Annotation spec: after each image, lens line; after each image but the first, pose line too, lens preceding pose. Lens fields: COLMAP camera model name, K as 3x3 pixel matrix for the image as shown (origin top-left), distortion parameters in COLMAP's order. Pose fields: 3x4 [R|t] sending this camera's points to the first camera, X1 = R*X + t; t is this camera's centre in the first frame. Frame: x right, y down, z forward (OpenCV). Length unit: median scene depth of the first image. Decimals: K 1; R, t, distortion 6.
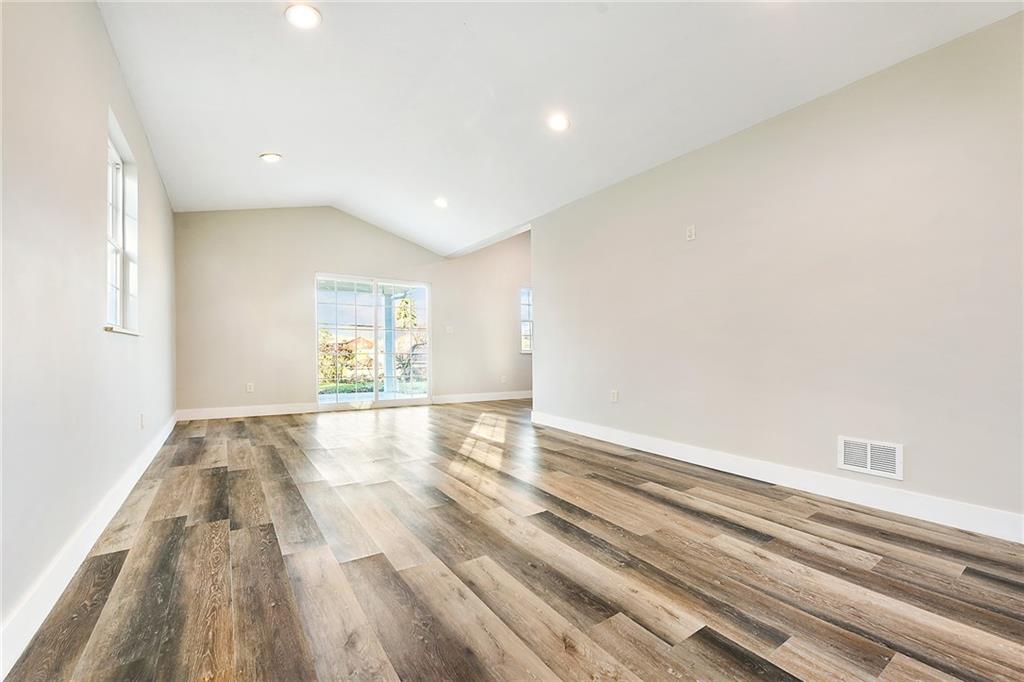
lens RADIAL K [[410.8, 0, 510.0], [0, 410.8, 351.0], [0, 0, 1]] dist [0.000123, 0.000257]
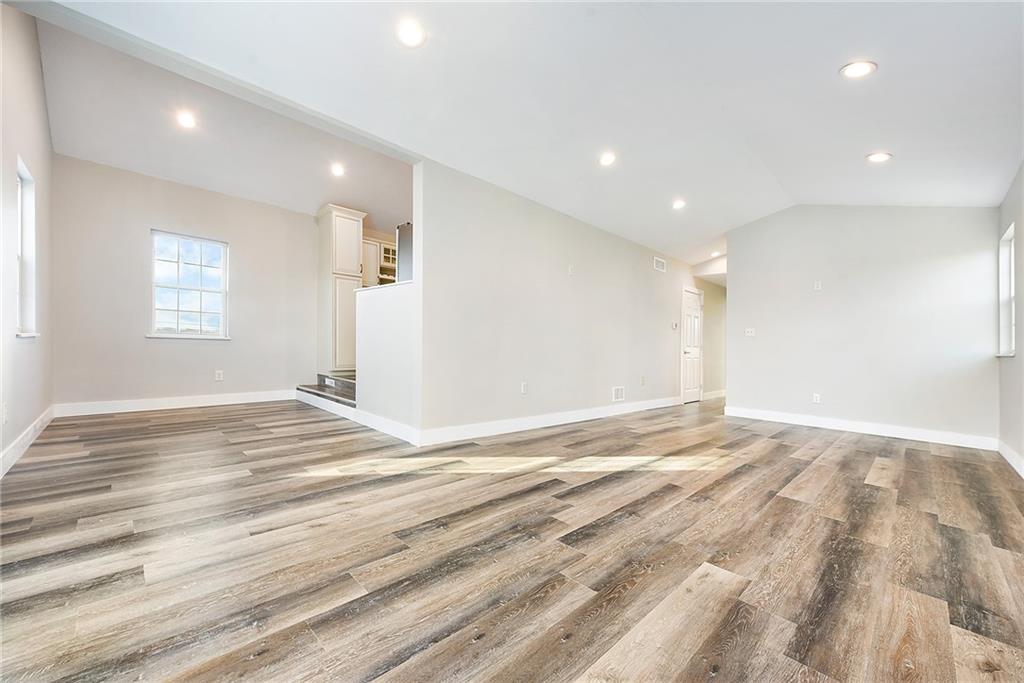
lens RADIAL K [[410.8, 0, 508.3], [0, 410.8, 335.4], [0, 0, 1]] dist [0.000123, 0.000257]
pose [[-0.173539, 0.007896, 0.984795, -1.490025], [-0.011146, 0.999888, -0.009981, -0.057027], [-0.984764, -0.012708, -0.173432, 2.212034]]
